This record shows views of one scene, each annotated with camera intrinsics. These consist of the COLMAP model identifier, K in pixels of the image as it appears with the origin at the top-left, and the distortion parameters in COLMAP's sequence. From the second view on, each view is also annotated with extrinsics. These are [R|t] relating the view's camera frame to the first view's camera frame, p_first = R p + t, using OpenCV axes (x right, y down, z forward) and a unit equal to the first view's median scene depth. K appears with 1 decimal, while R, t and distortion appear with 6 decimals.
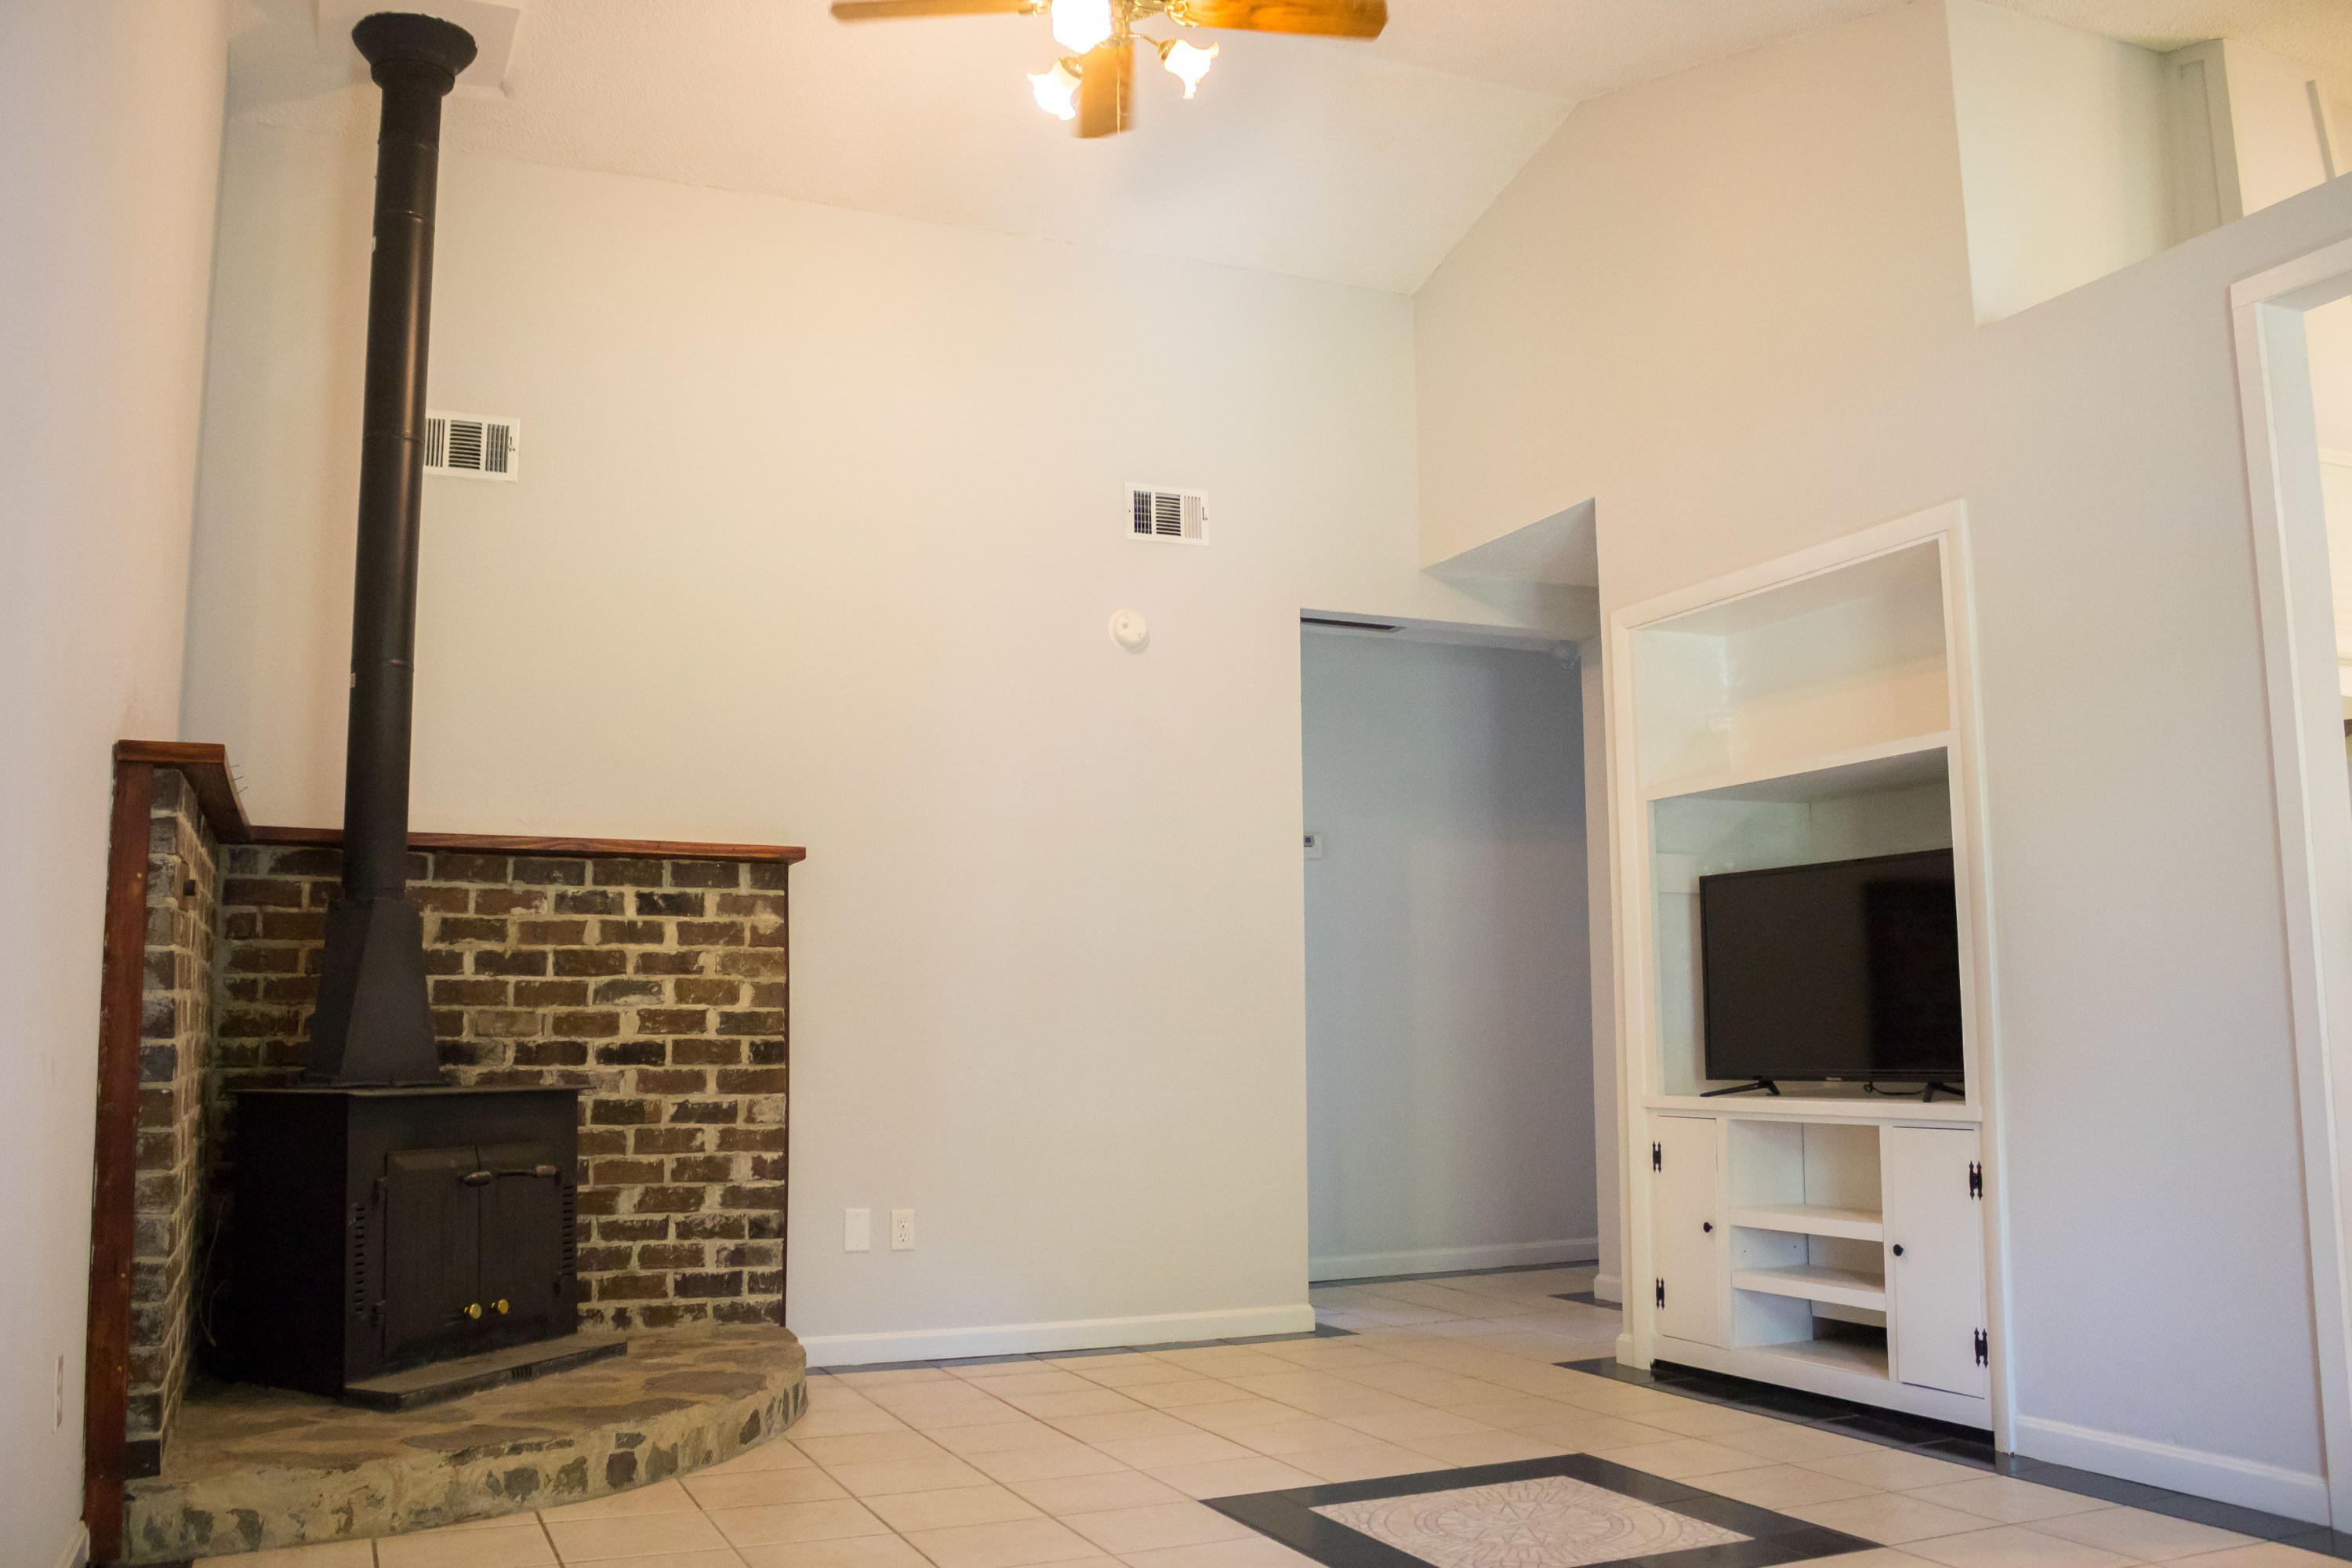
lens RADIAL K [[1933.2, 0, 1176.0], [0, 1933.2, 784.0], [0, 0, 1]] dist [-0.159888, 0.129837]
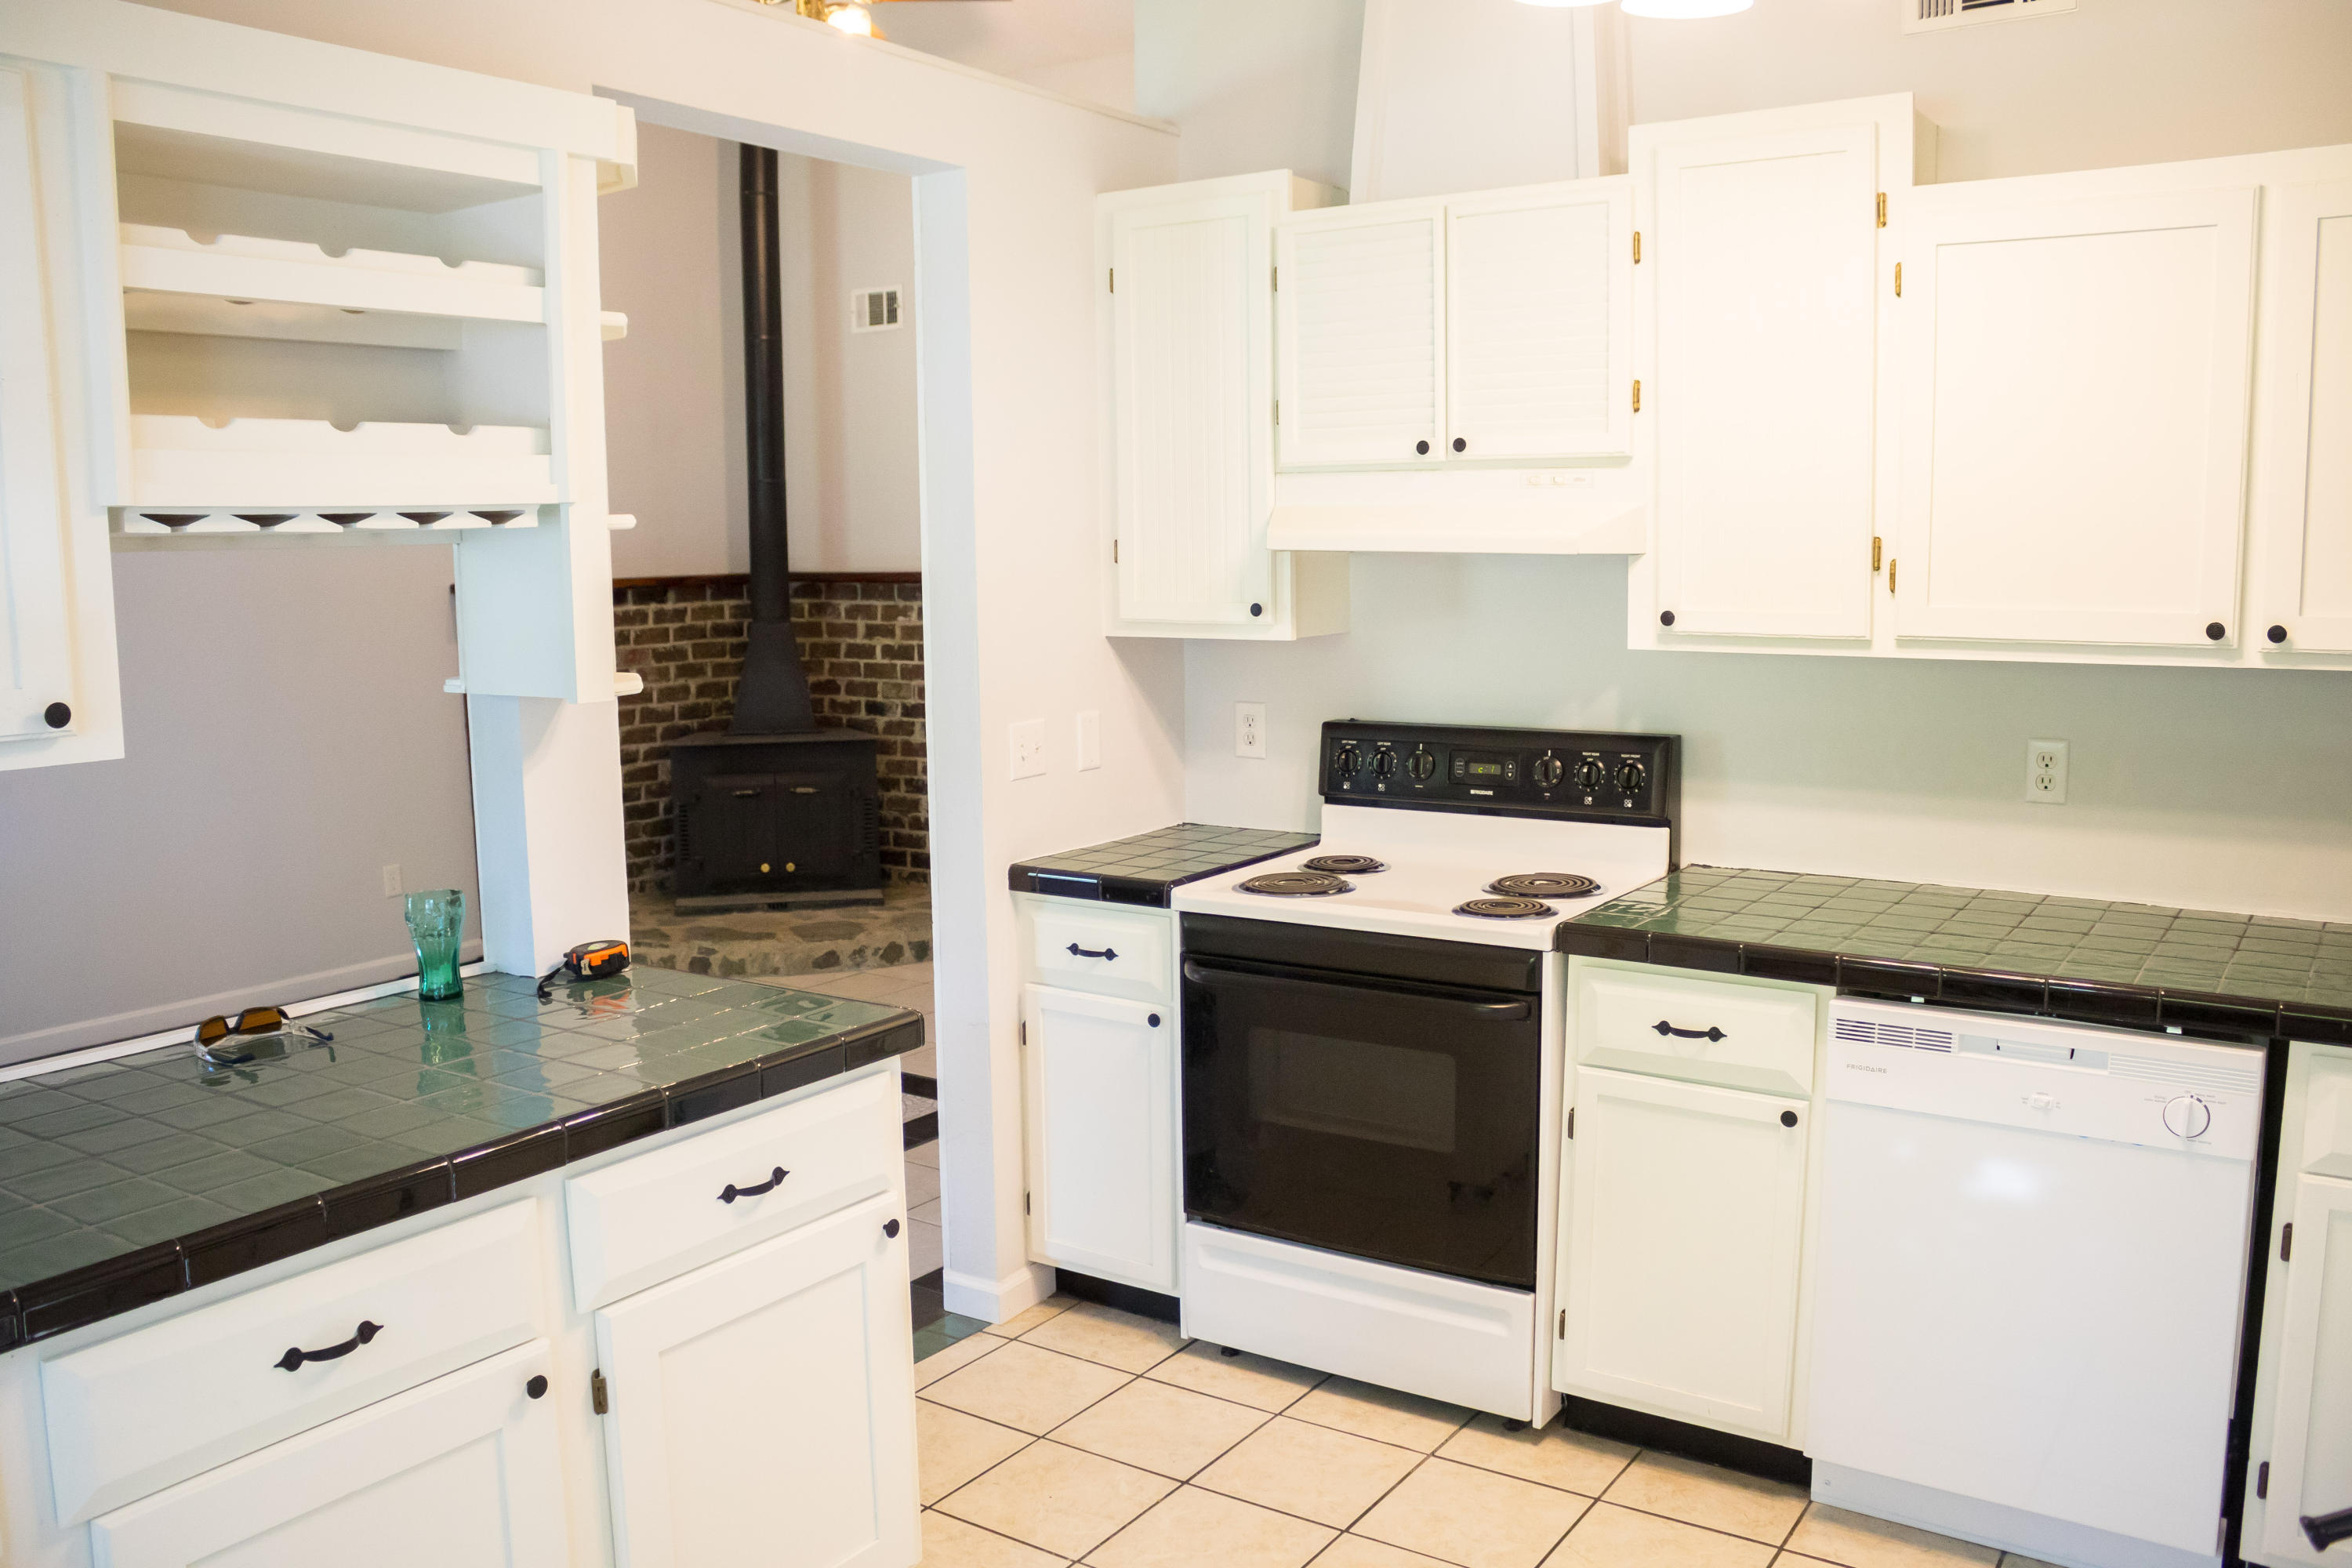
lens RADIAL K [[1933.2, 0, 1176.0], [0, 1933.2, 784.0], [0, 0, 1]] dist [-0.159888, 0.129837]
pose [[0.536280, 0.114902, -0.836183, 1.122947], [0.115681, 0.971336, 0.207665, -0.104453], [0.836075, -0.208097, 0.507616, 0.364452]]
